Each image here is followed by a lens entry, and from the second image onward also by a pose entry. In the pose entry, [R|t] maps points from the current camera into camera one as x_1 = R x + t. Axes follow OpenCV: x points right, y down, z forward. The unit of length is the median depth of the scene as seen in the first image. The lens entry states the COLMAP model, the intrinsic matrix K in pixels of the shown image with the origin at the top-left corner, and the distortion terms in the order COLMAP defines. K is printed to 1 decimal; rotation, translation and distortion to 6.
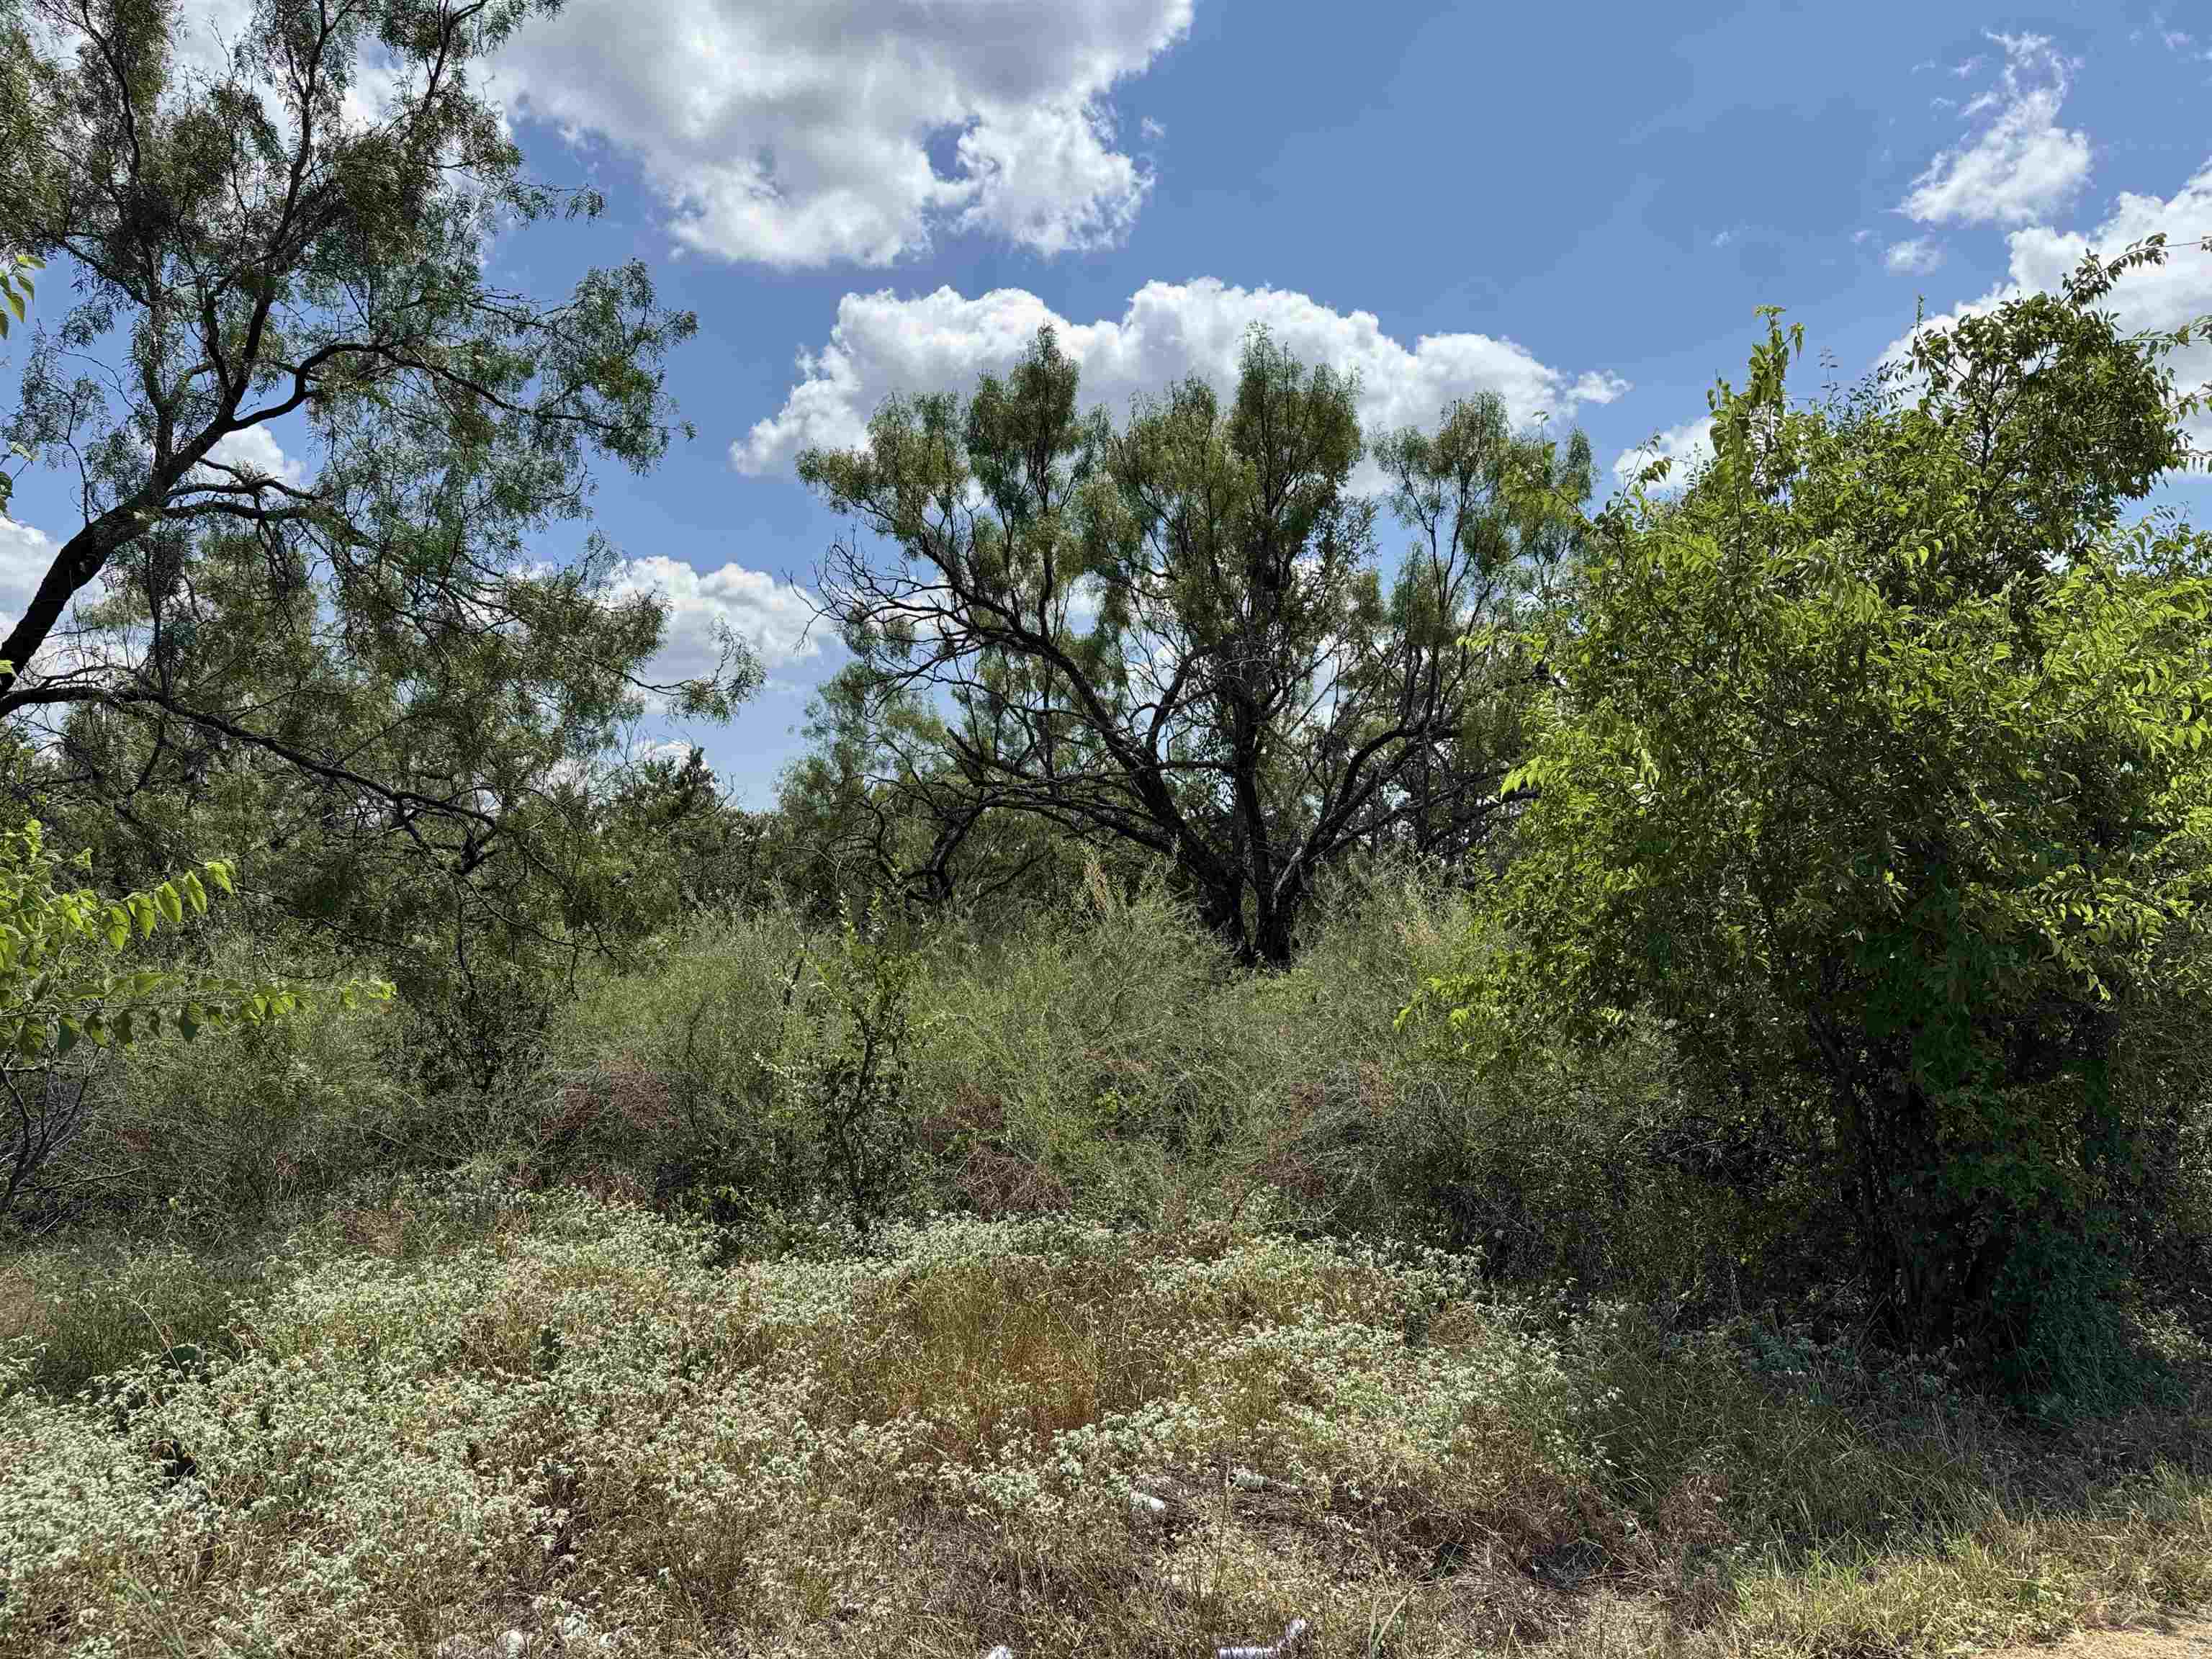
lens RADIAL K [[1561.2, 0, 1106.0], [0, 1561.2, 829.5], [0, 0, 1]] dist [0.123271, -0.125458]
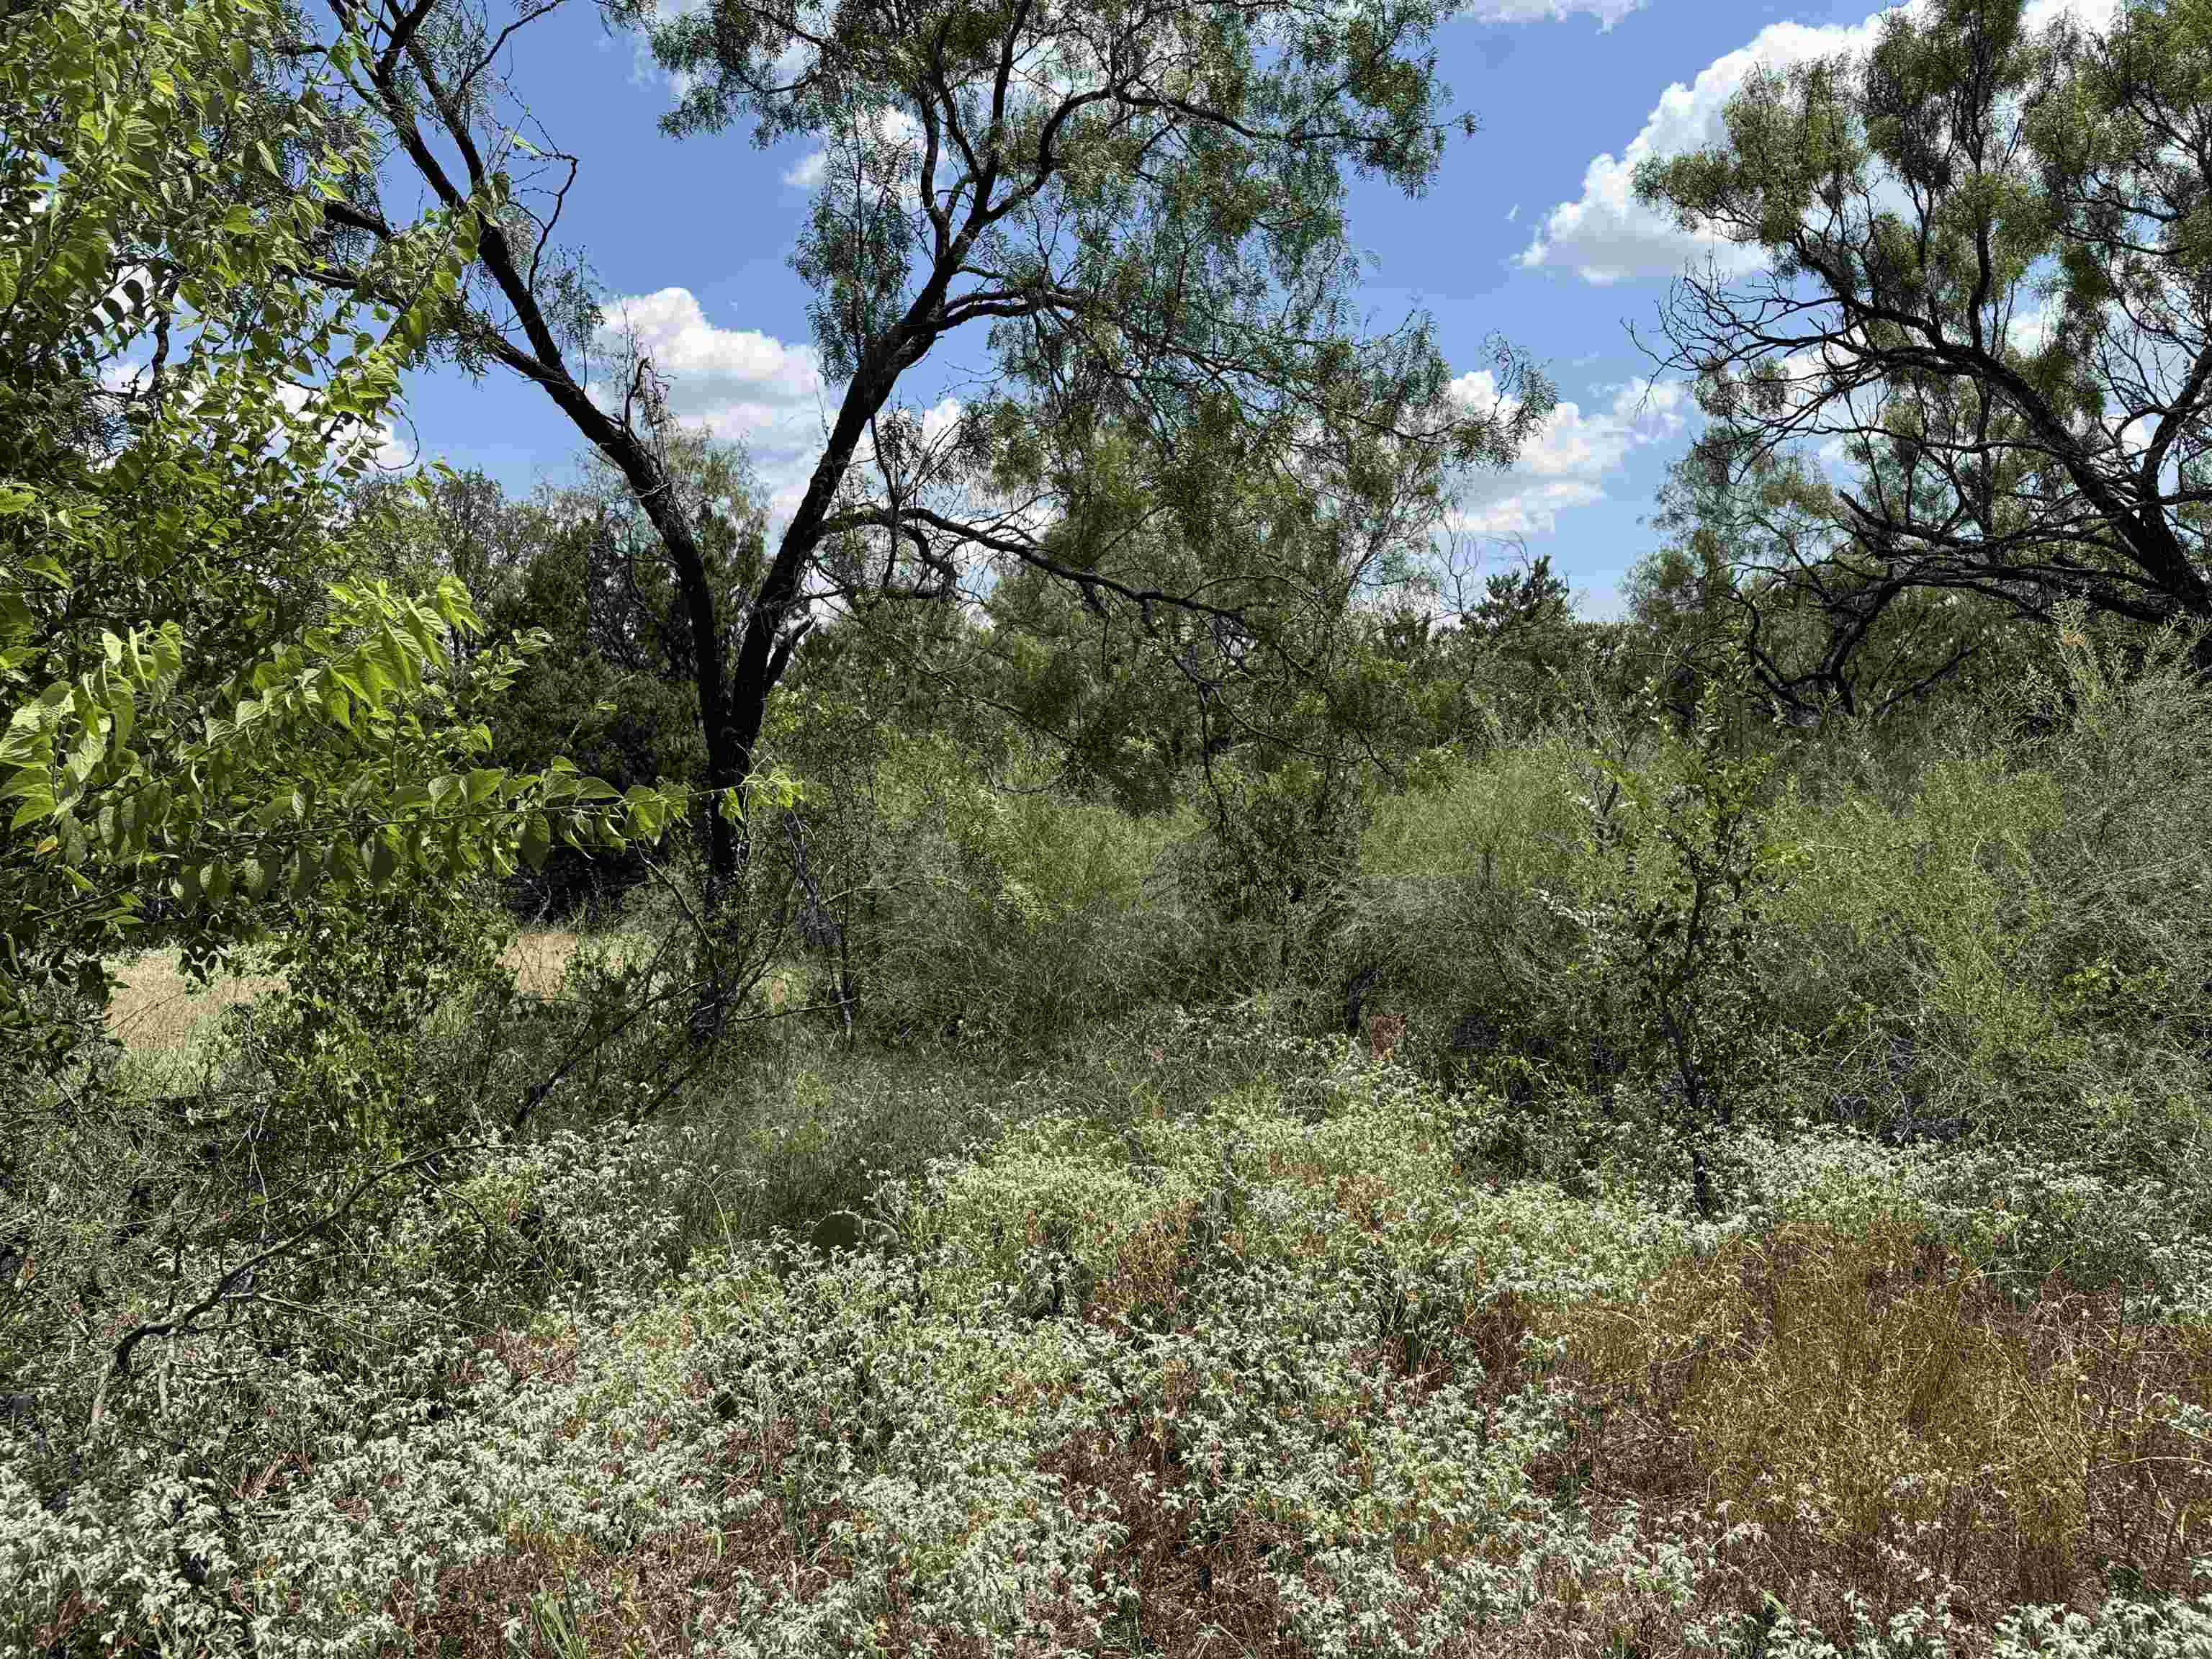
lens RADIAL K [[1539.2, 0, 1076.3], [0, 1539.2, 833.6], [0, 0, 1]] dist [0.023968, -0.034684]
pose [[0.842756, 0.001637, -0.538293, -0.004710], [0.057520, 0.993996, 0.093076, 0.014472], [0.535213, -0.109403, 0.837603, 0.120833]]
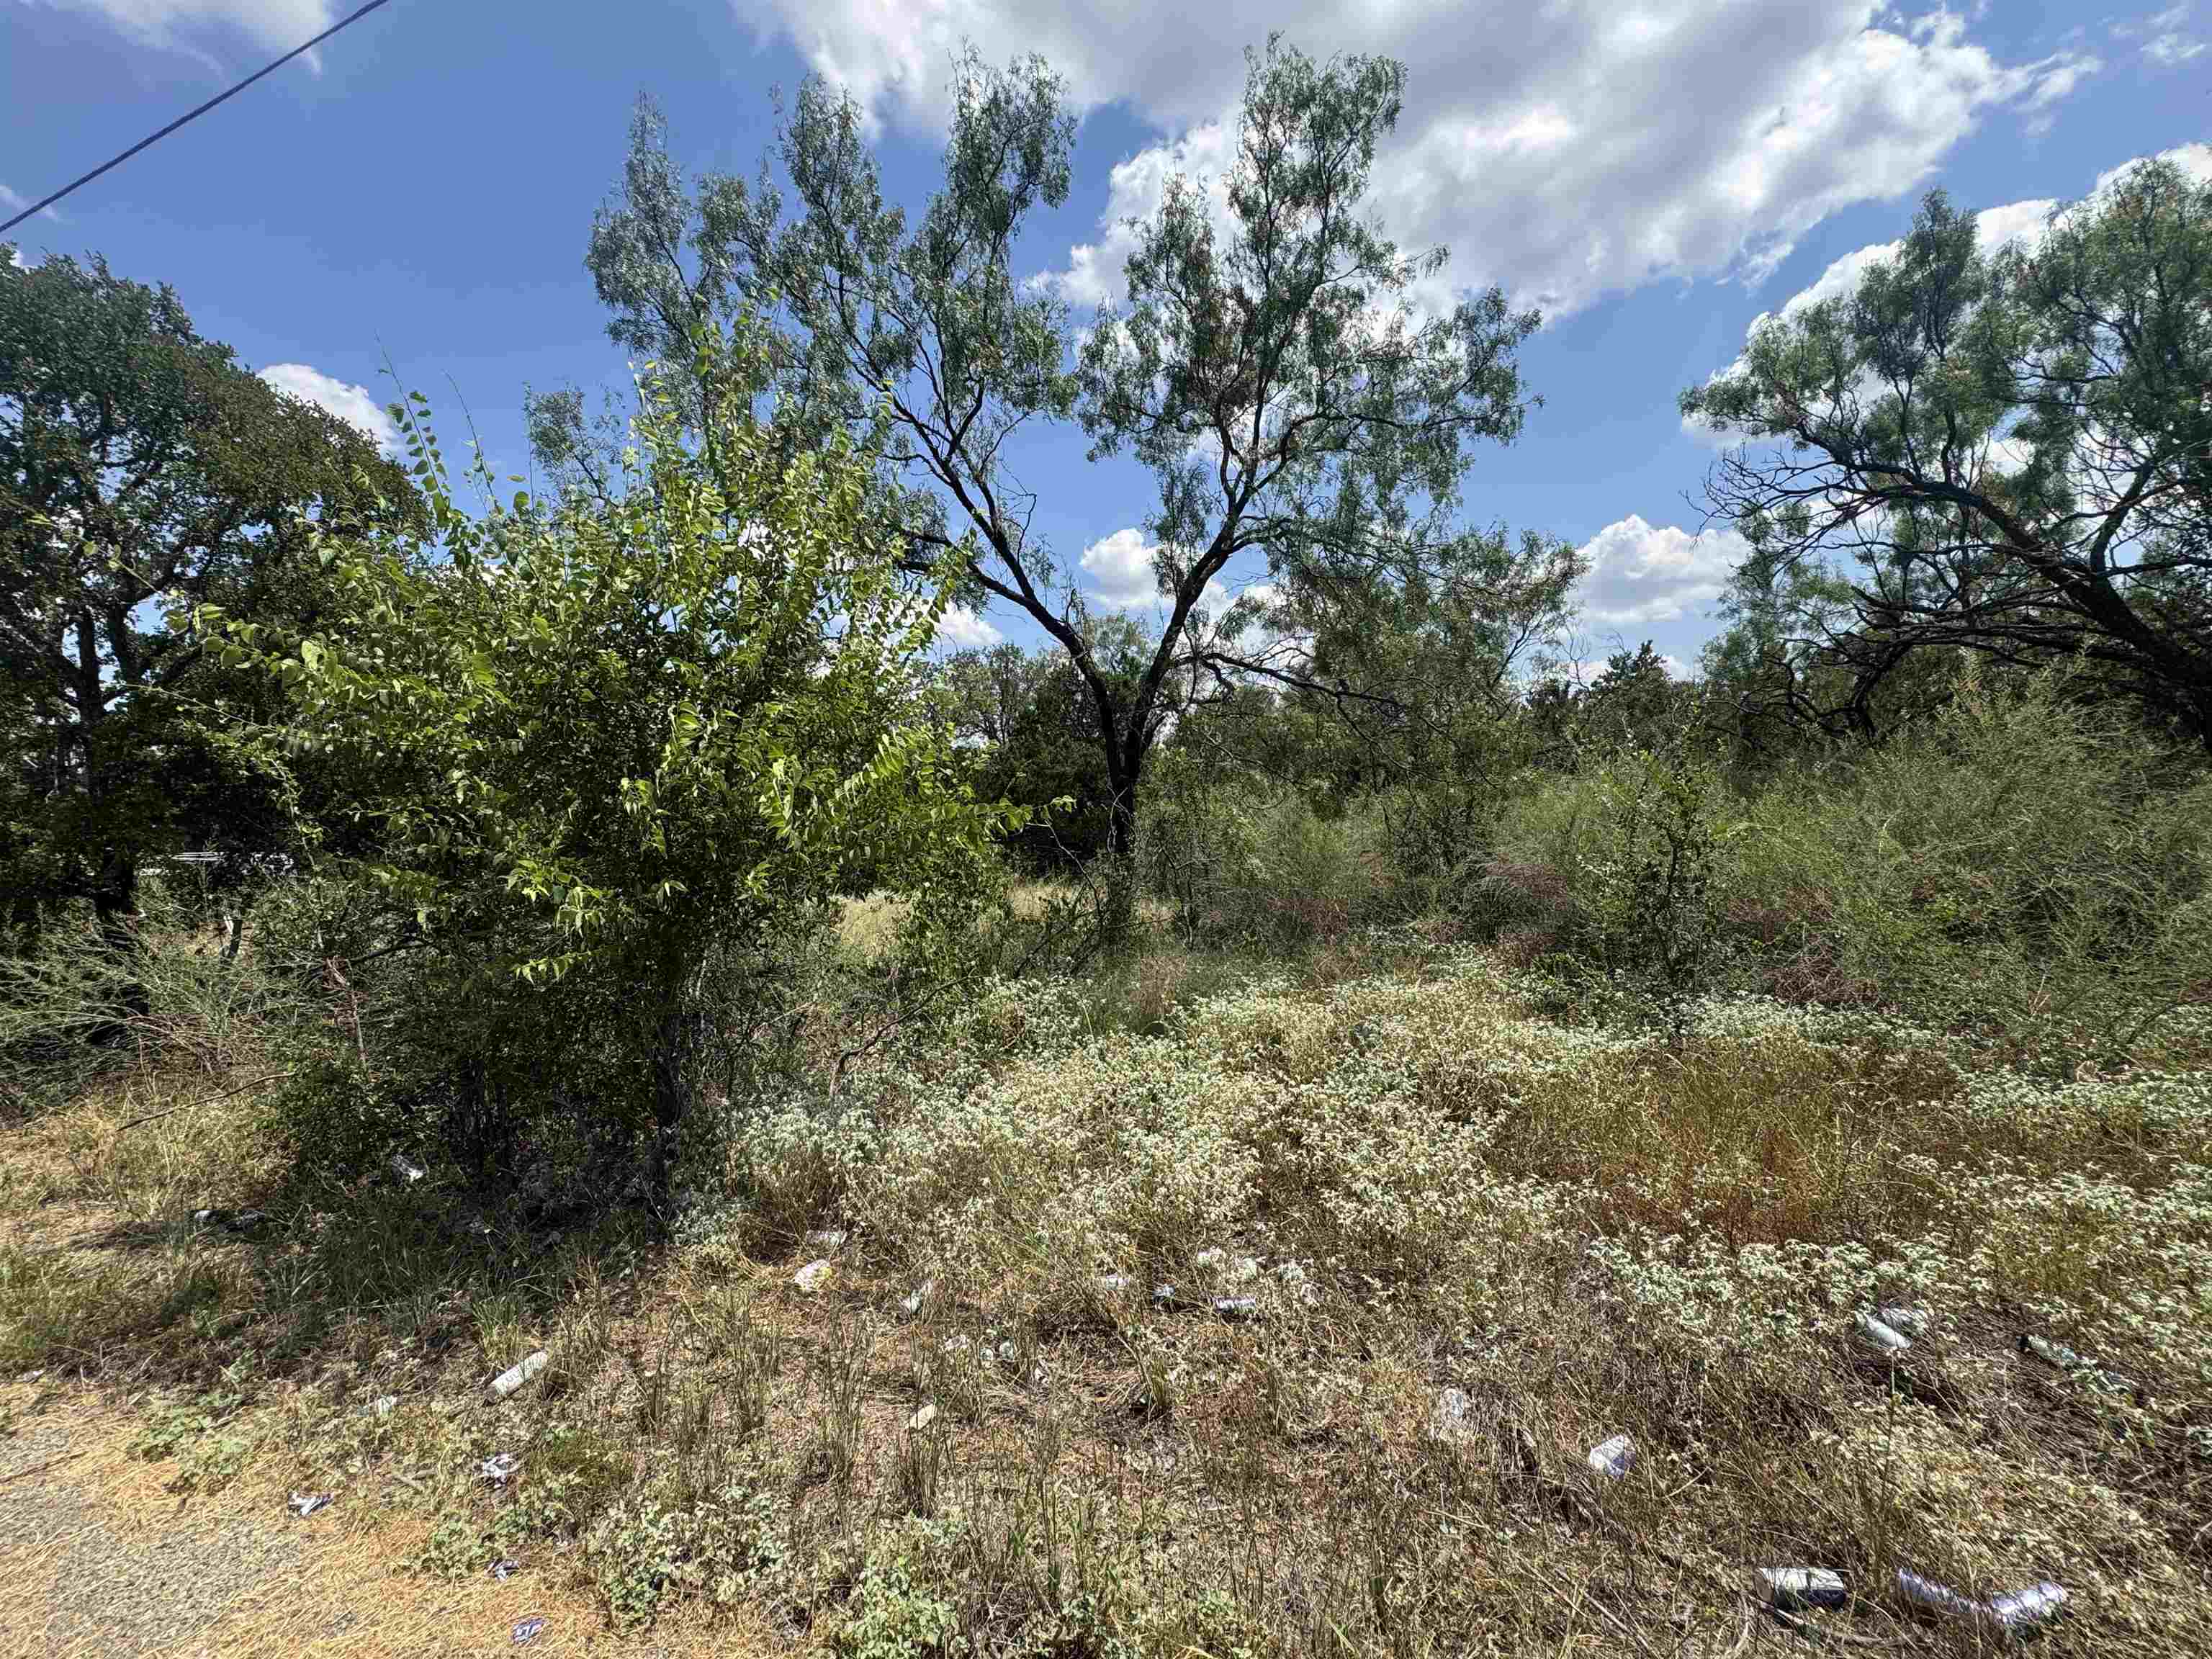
lens RADIAL K [[898.6, 0, 1106.0], [0, 898.6, 829.5], [0, 0, 1]] dist [0.002433, 0.000130]
pose [[0.663372, -0.014075, -0.748157, 0.038595], [0.103536, 0.991933, 0.073141, 0.011620], [0.741092, -0.125981, 0.659478, 0.105400]]
